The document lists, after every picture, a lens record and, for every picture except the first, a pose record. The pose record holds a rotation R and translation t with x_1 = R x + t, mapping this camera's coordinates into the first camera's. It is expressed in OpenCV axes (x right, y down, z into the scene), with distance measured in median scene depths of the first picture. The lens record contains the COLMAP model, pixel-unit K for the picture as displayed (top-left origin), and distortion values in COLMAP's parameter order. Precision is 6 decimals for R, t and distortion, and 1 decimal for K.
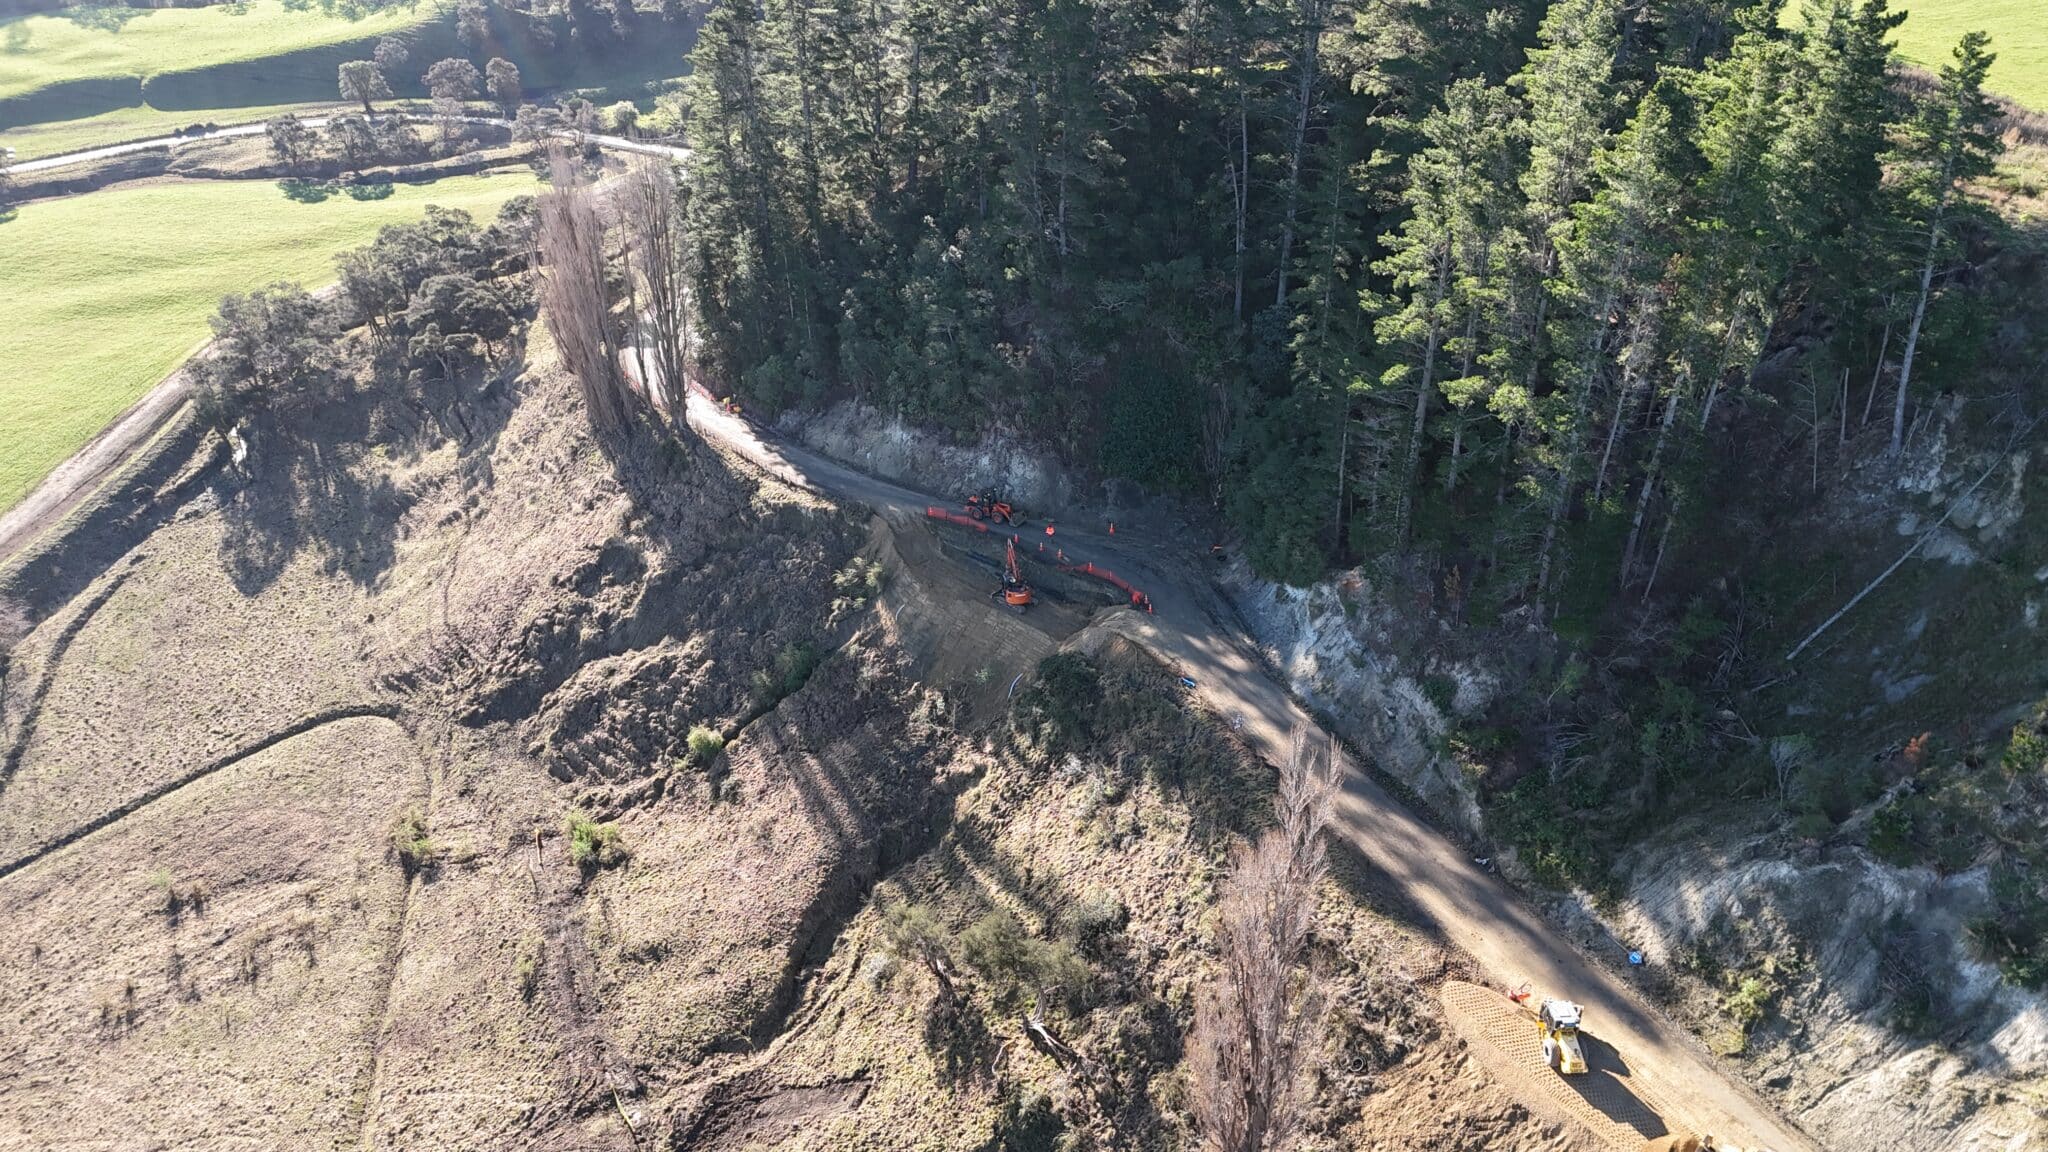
lens RADIAL K [[1512.5, 0, 1039.6], [0, 1512.5, 571.6], [0, 0, 1]] dist [0.078184, -0.071595]
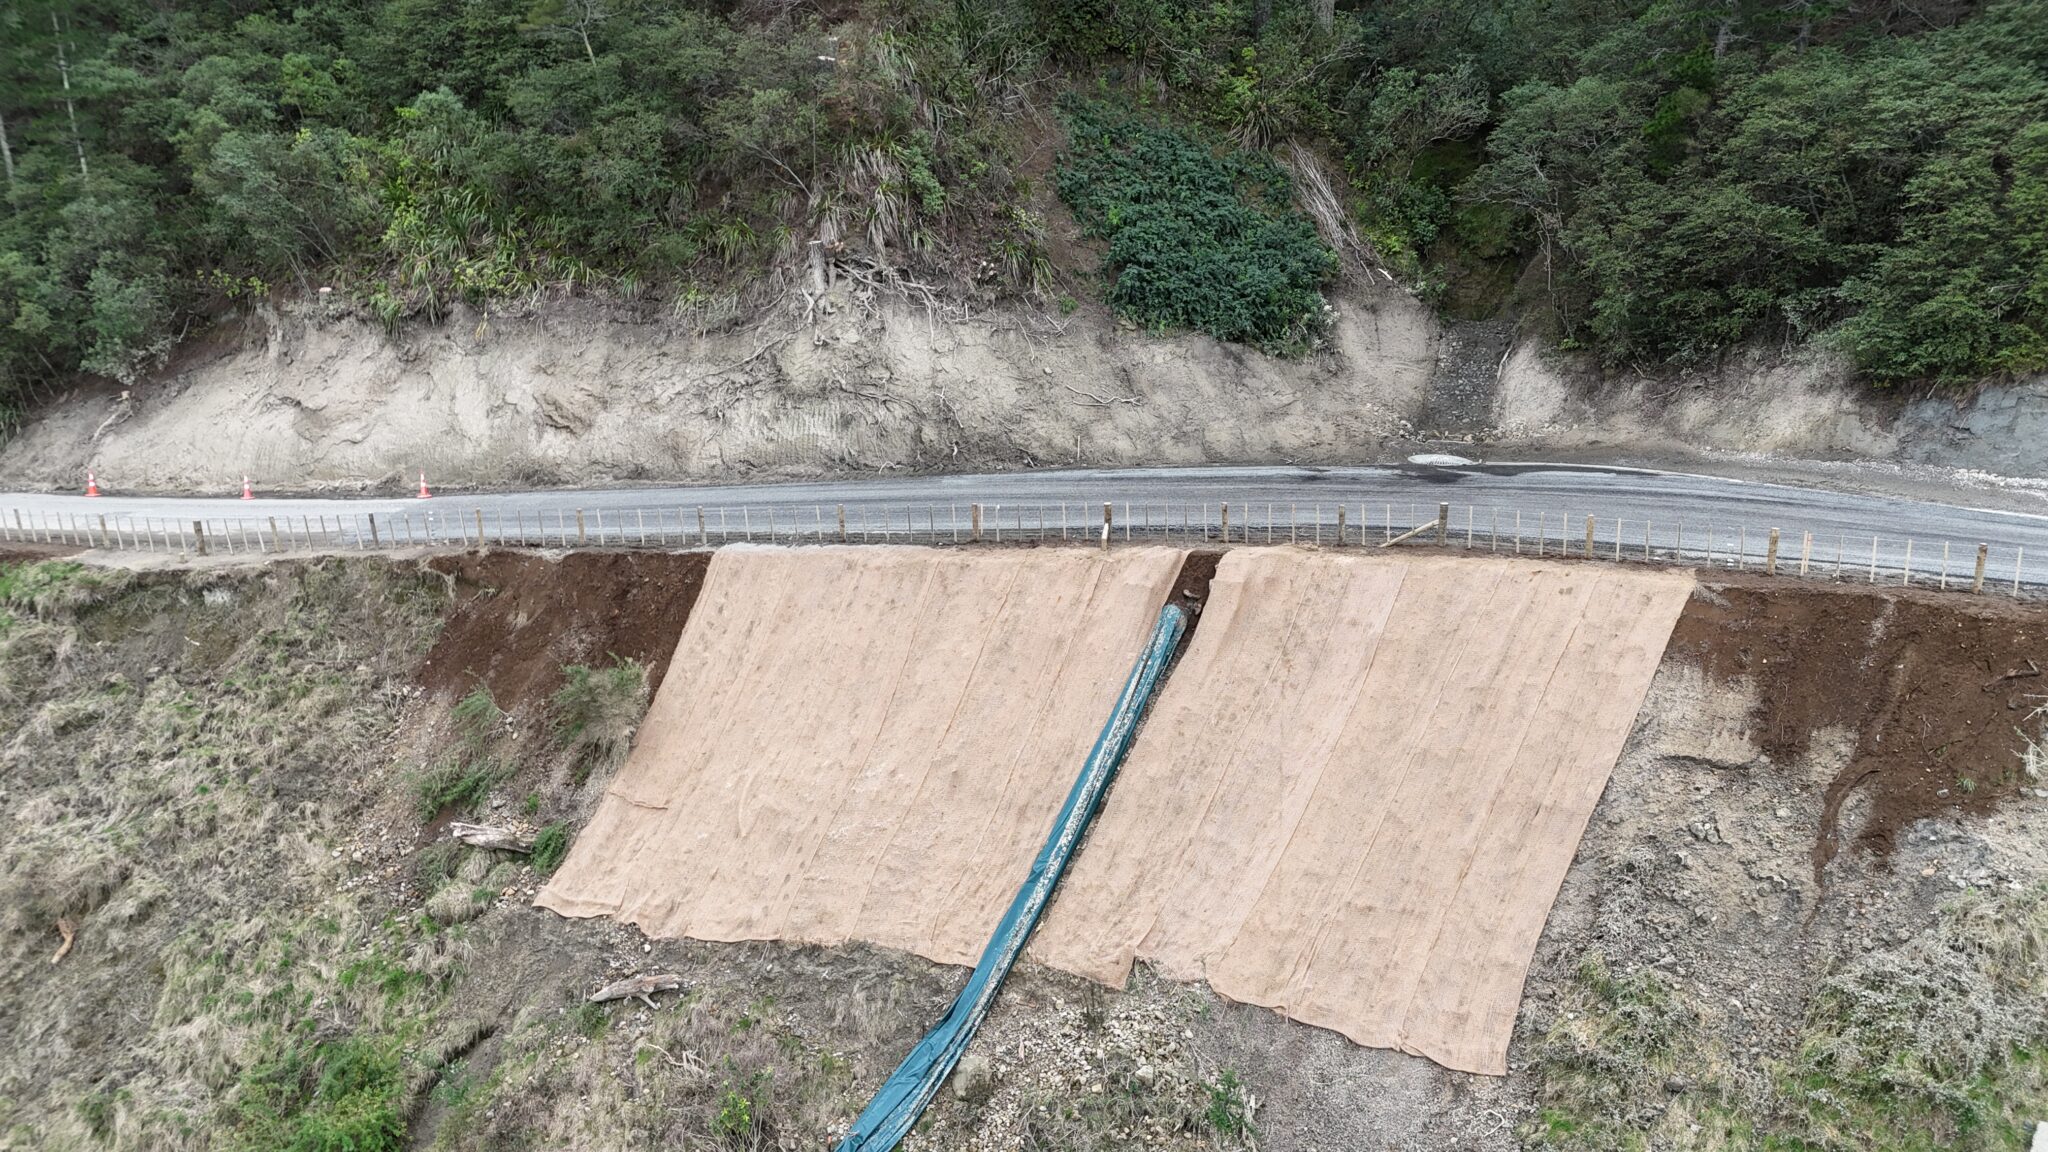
lens RADIAL K [[1512.5, 0, 1039.6], [0, 1512.5, 571.6], [0, 0, 1]] dist [0.078184, -0.071595]
pose [[0.877524, -0.146788, 0.456514, -0.200760], [0.246447, 0.954703, -0.166751, 0.055327], [-0.411358, 0.258834, 0.873950, 0.950107]]
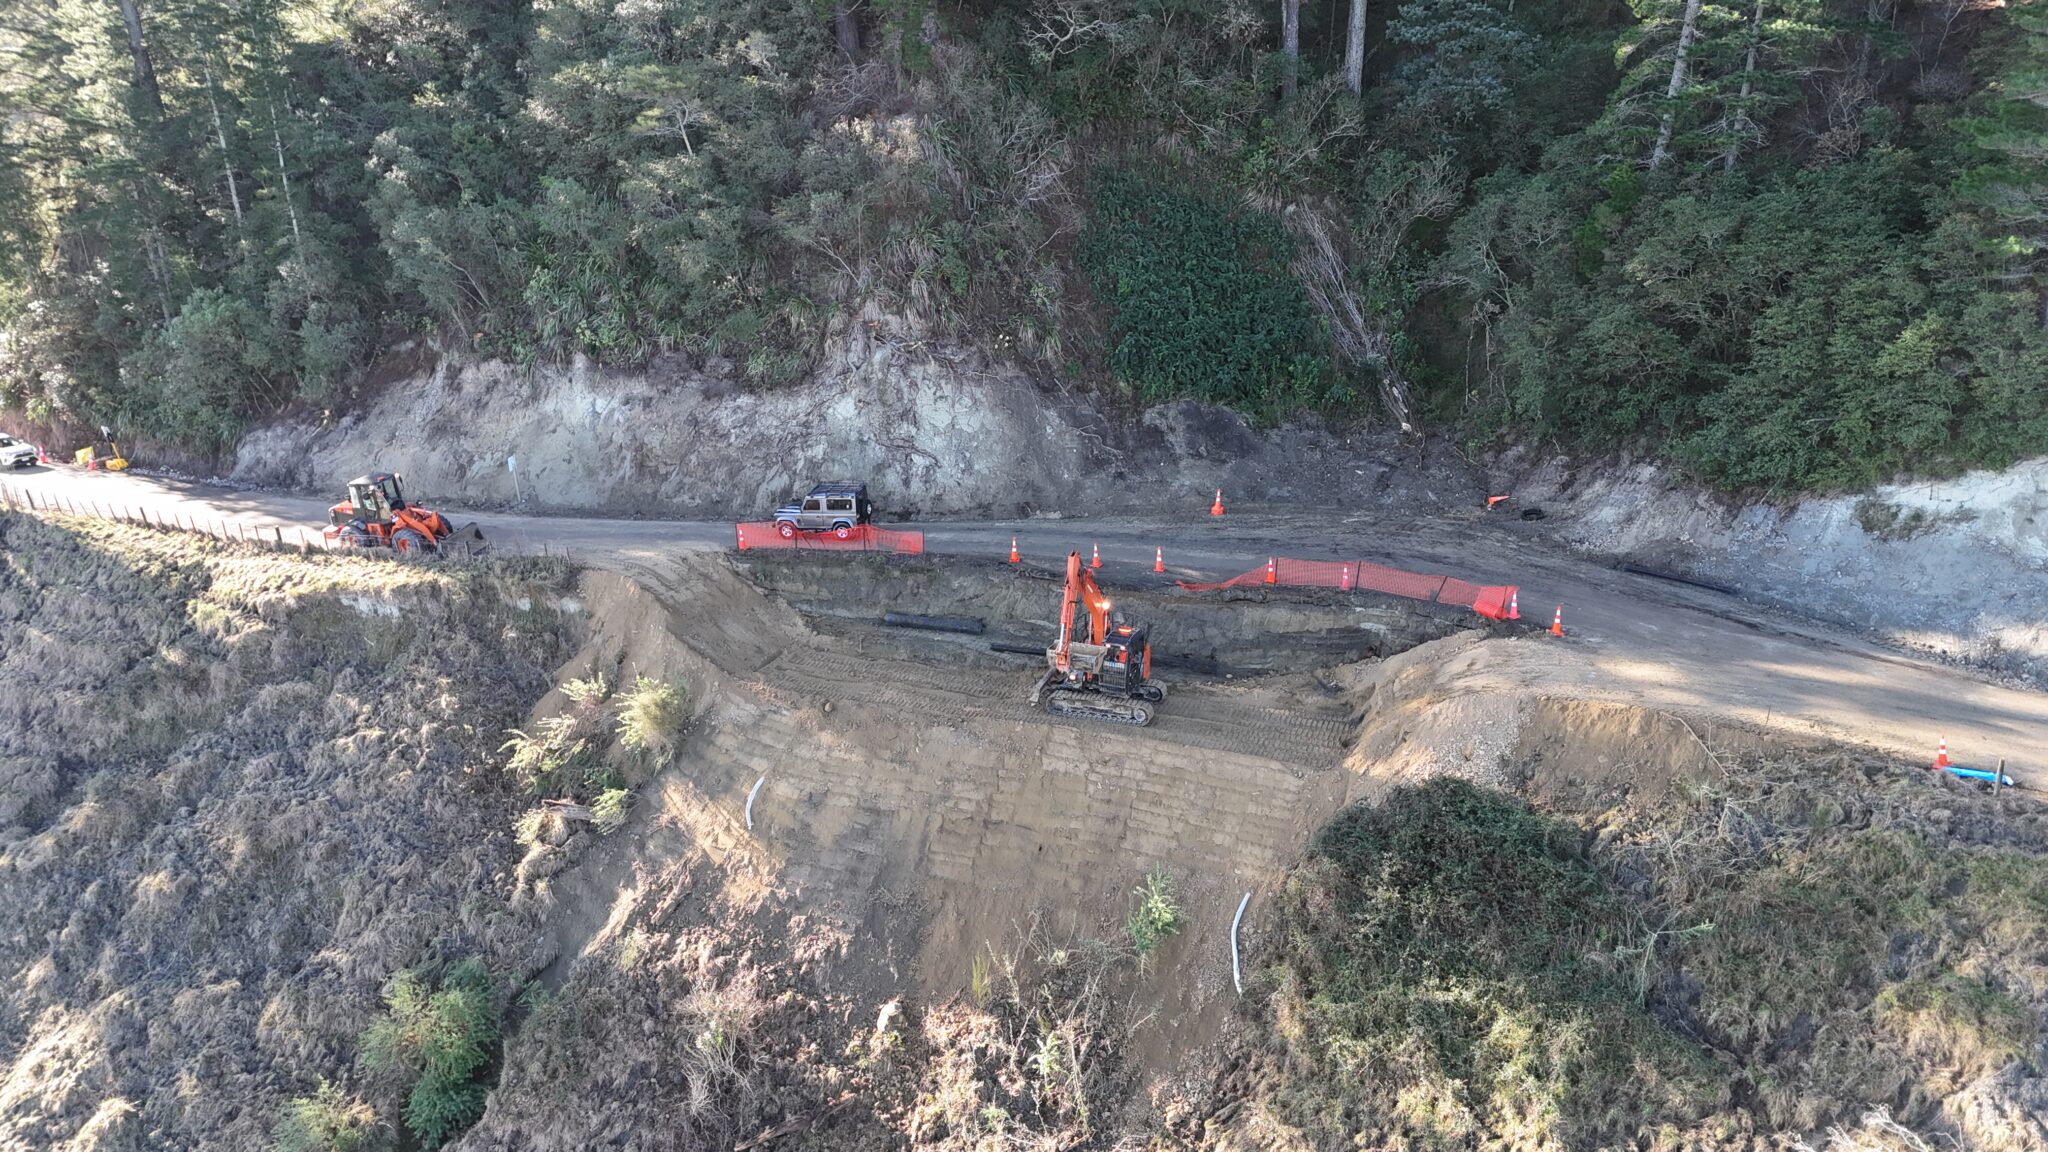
lens RADIAL K [[1512.5, 0, 1039.6], [0, 1512.5, 571.6], [0, 0, 1]] dist [0.078184, -0.071595]
pose [[0.927603, -0.138507, 0.346941, -0.180510], [0.191735, 0.973587, -0.123957, 0.038782], [-0.320608, 0.181504, 0.929659, 0.832316]]
